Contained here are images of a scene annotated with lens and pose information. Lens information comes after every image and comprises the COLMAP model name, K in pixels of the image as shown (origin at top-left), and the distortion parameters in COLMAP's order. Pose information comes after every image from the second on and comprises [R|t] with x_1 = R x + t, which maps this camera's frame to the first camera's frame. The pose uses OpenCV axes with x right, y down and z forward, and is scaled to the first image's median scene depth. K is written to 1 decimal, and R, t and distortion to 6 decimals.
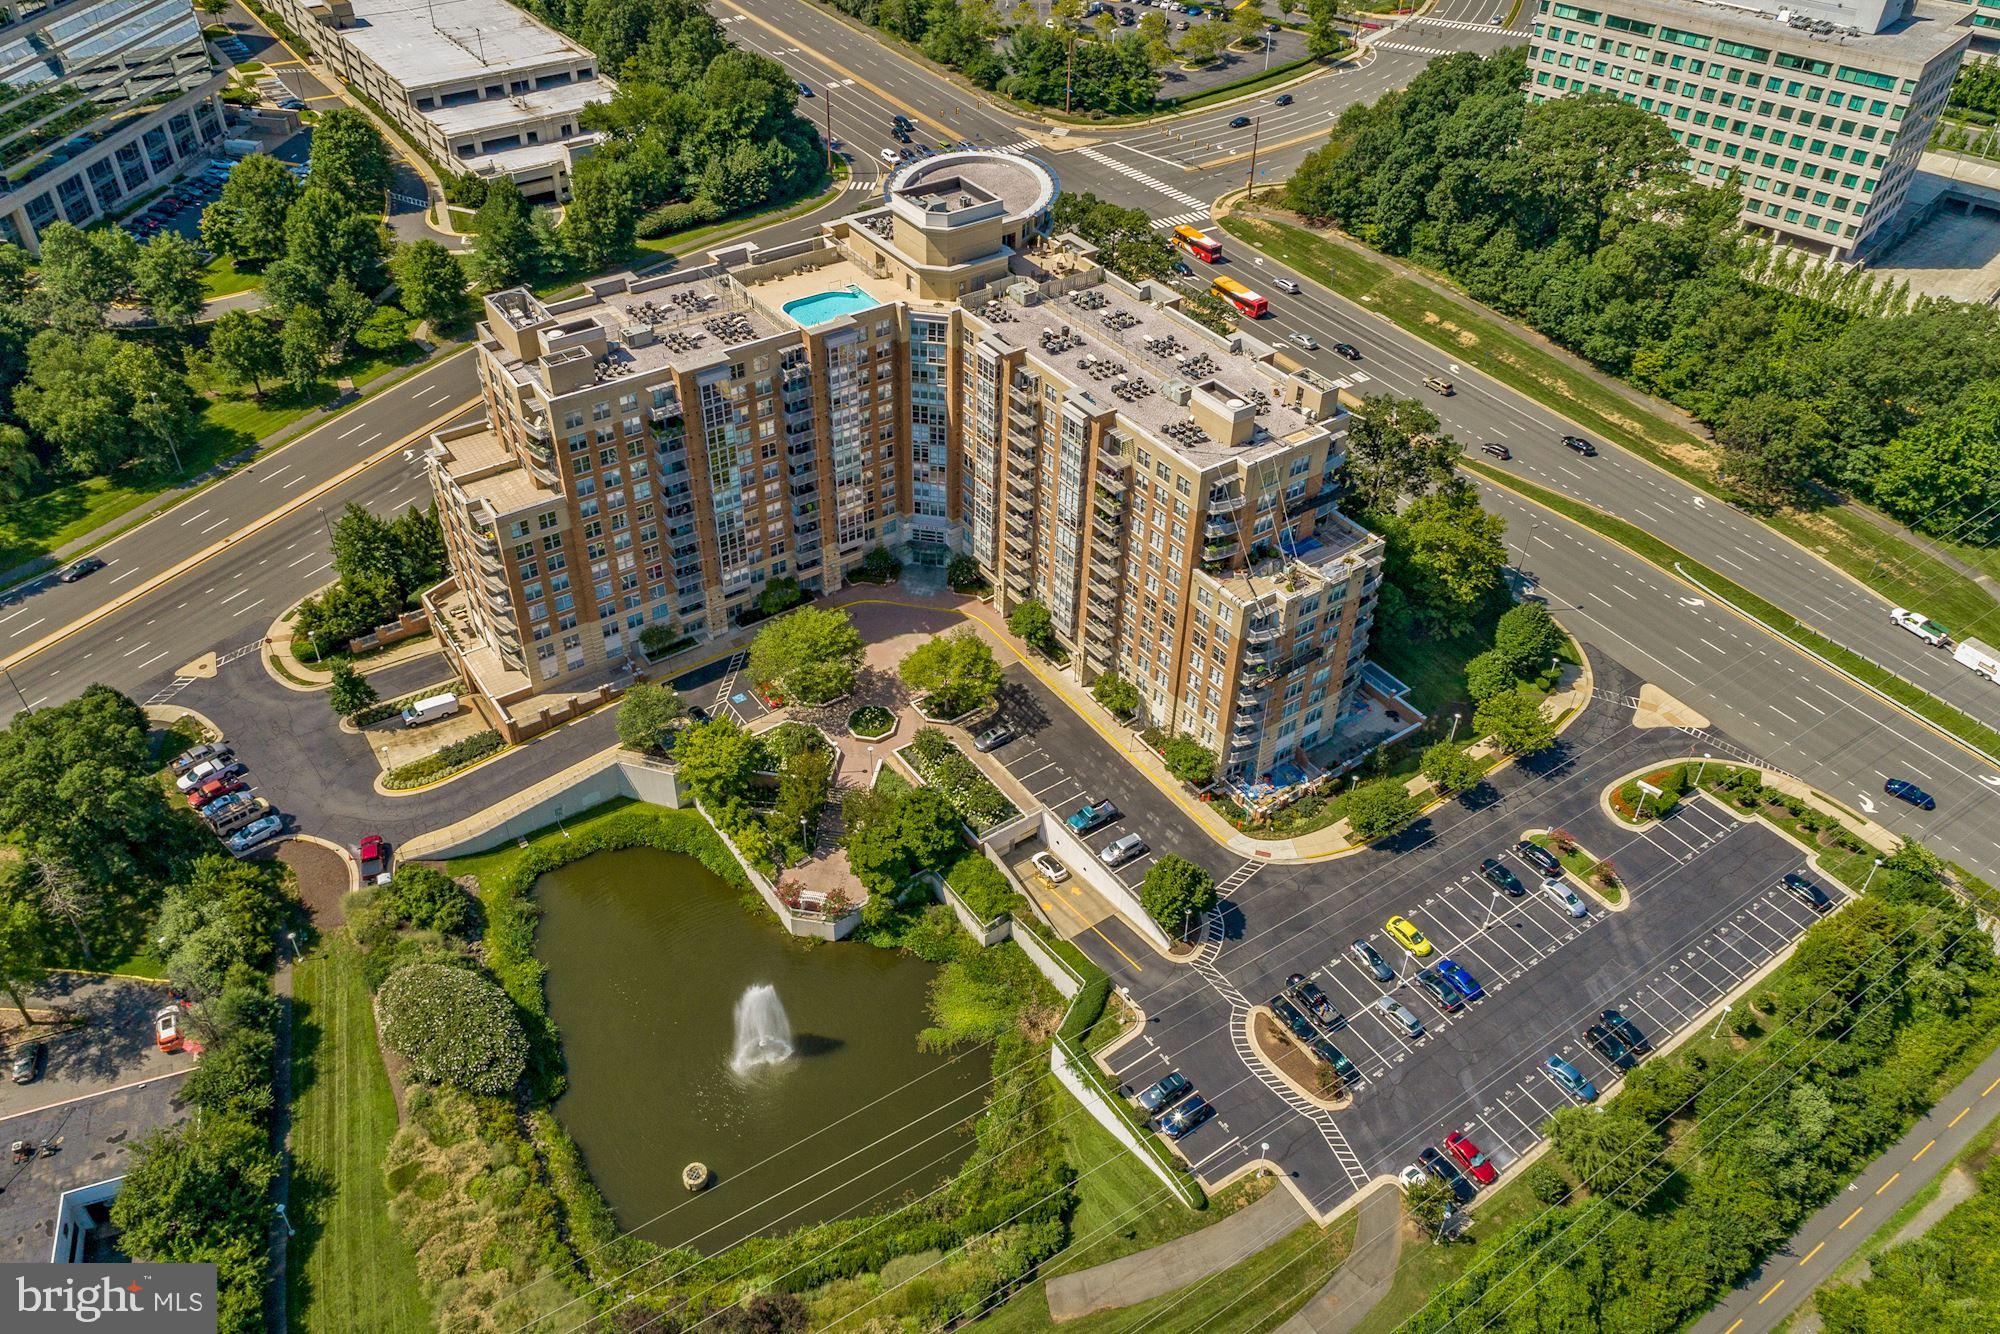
lens RADIAL K [[1500.3, 0, 999.5], [0, 1500.3, 610.6], [0, 0, 1]] dist [0.022016, 0.007723]
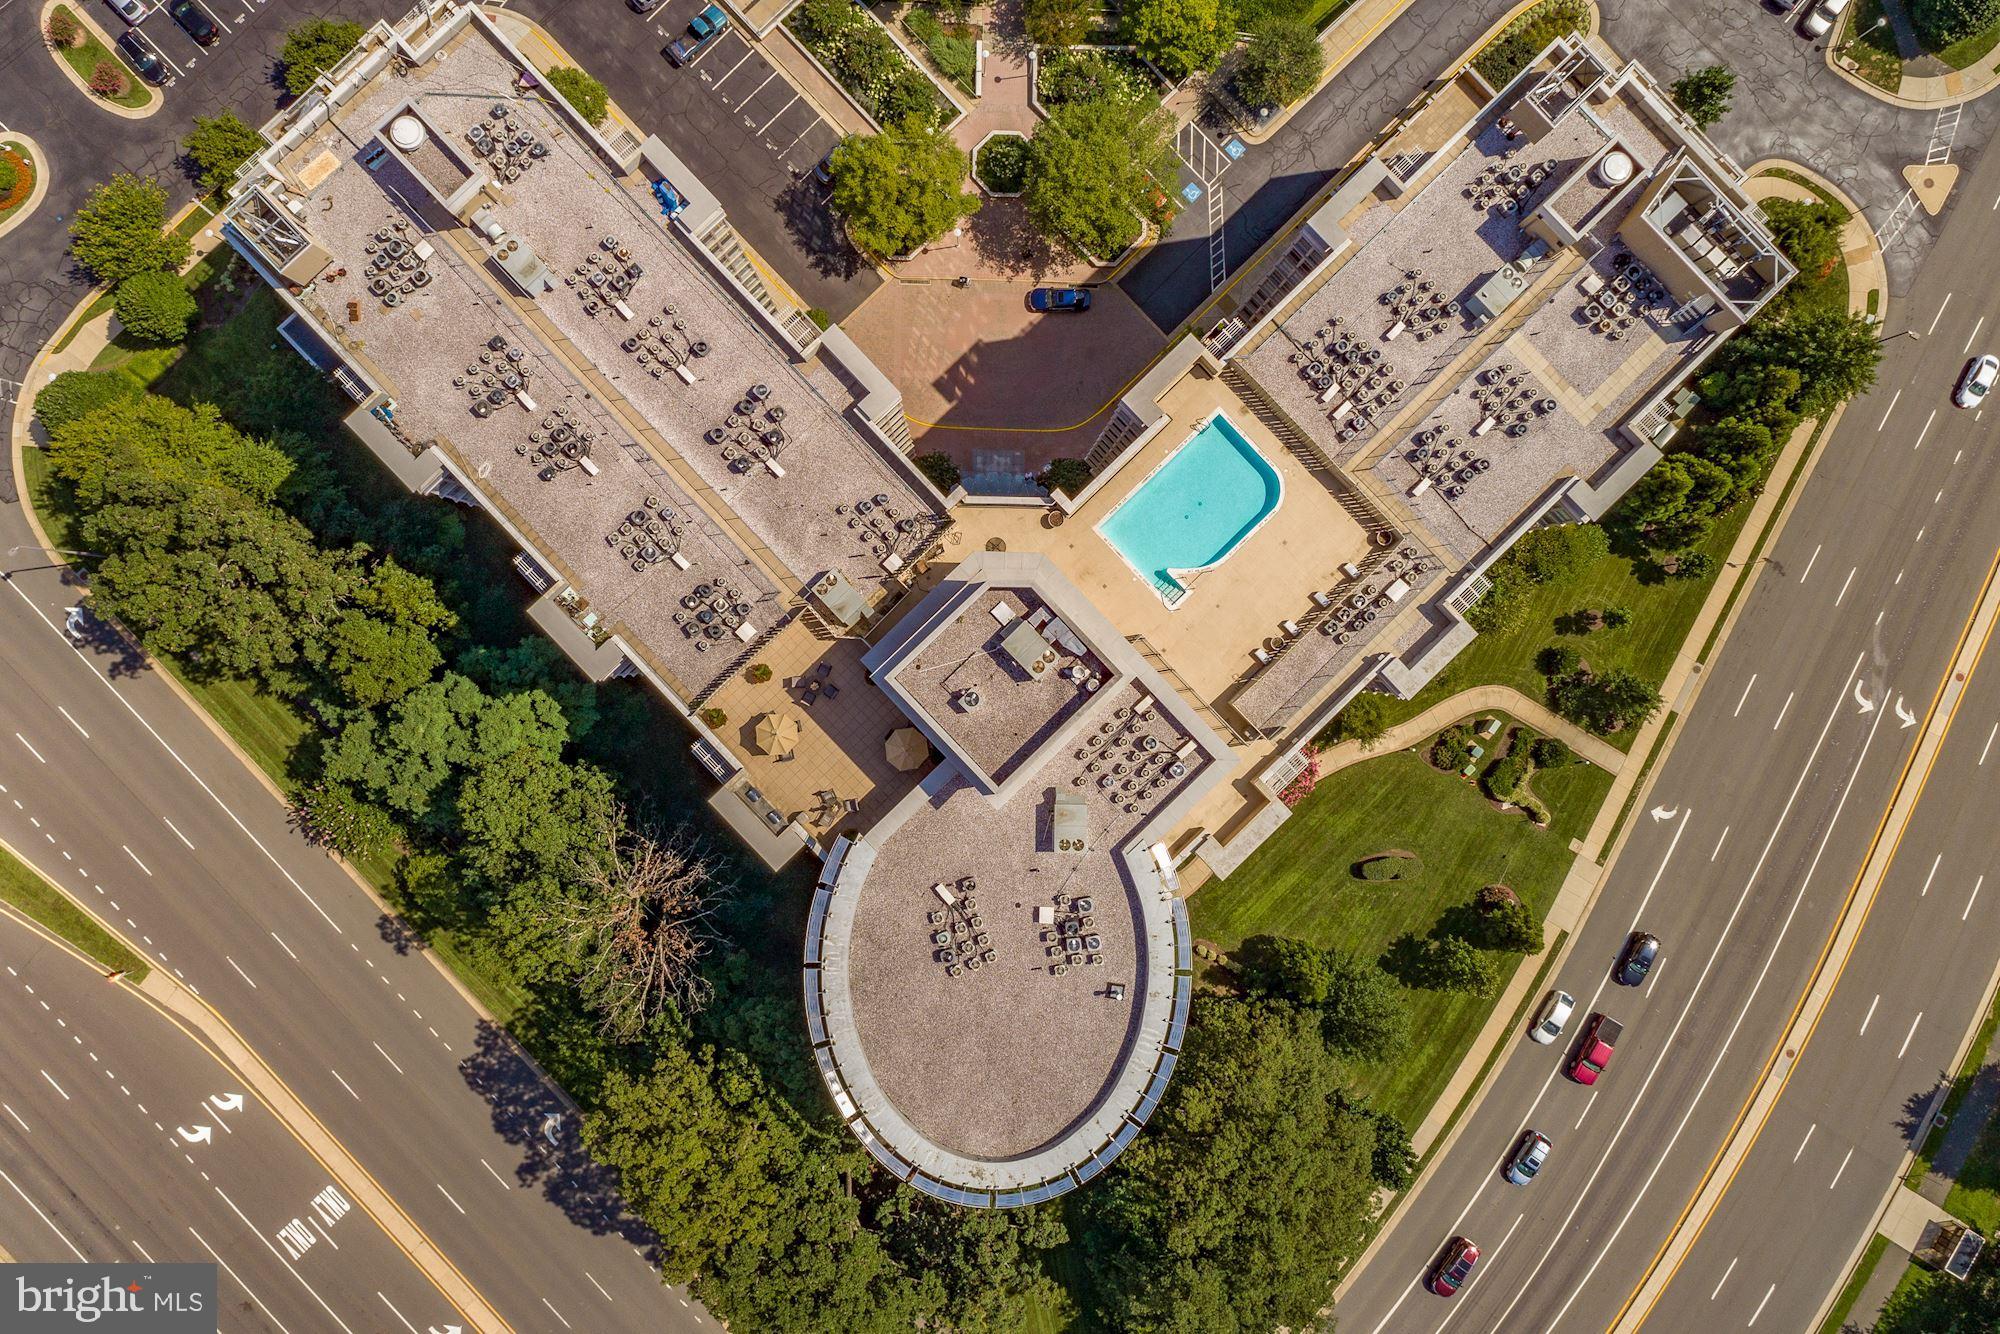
lens RADIAL K [[1500.3, 0, 999.5], [0, 1500.3, 610.6], [0, 0, 1]] dist [0.022016, 0.007723]
pose [[-0.987032, 0.154037, -0.045162, -0.015226], [-0.124756, -0.559087, 0.819669, -0.647430], [0.101010, 0.814674, 0.571054, 0.717402]]
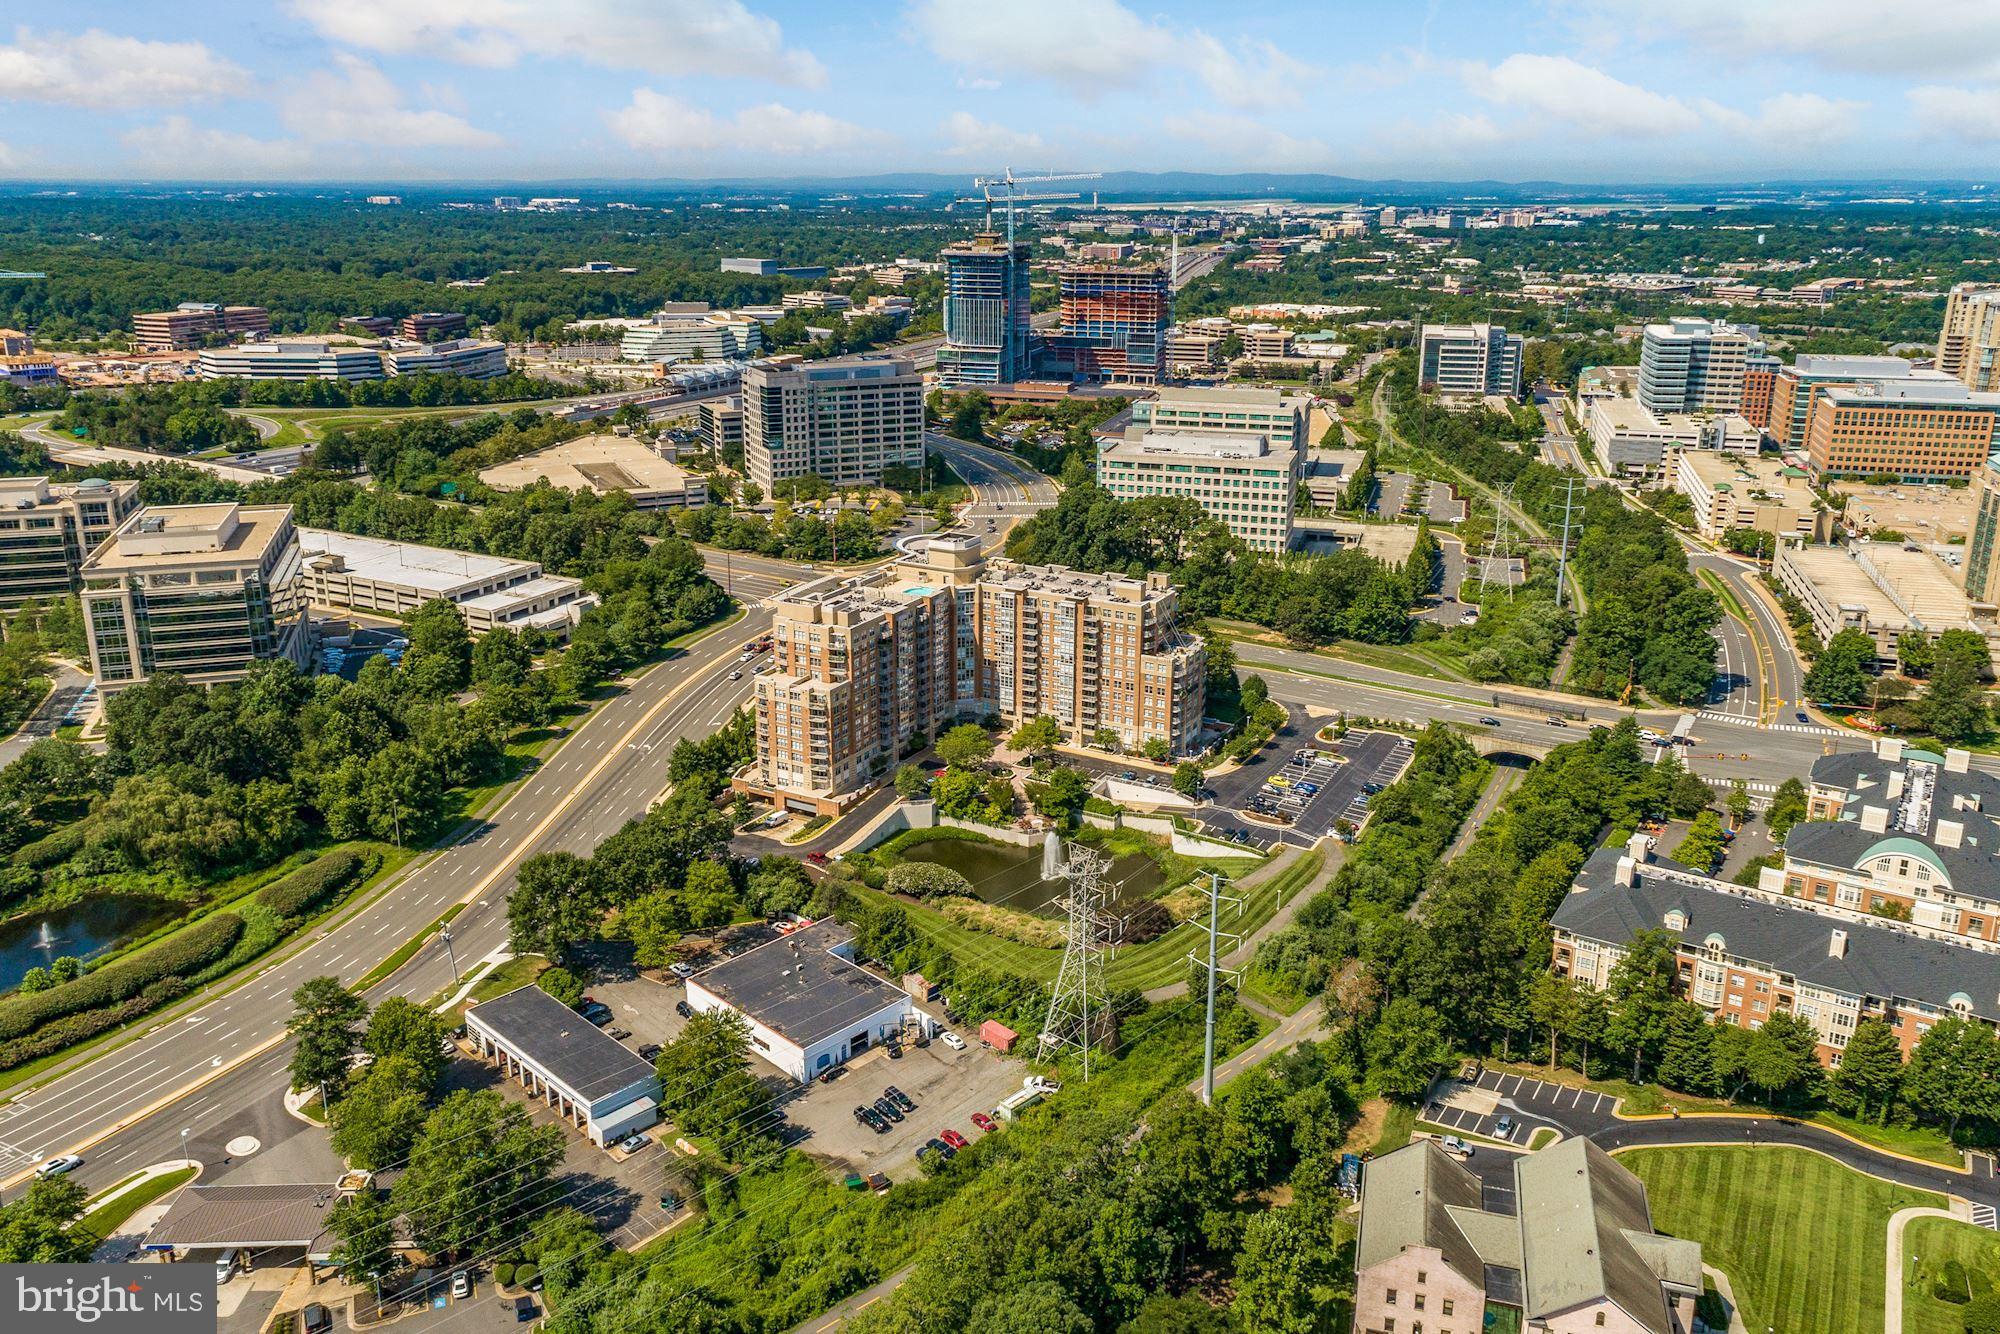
lens RADIAL K [[1500.3, 0, 999.5], [0, 1500.3, 610.6], [0, 0, 1]] dist [0.022016, 0.007723]
pose [[0.900429, -0.134994, 0.413527, -0.848200], [0.277118, 0.910778, -0.306088, 0.466829], [-0.335311, 0.390206, 0.857500, -0.759970]]
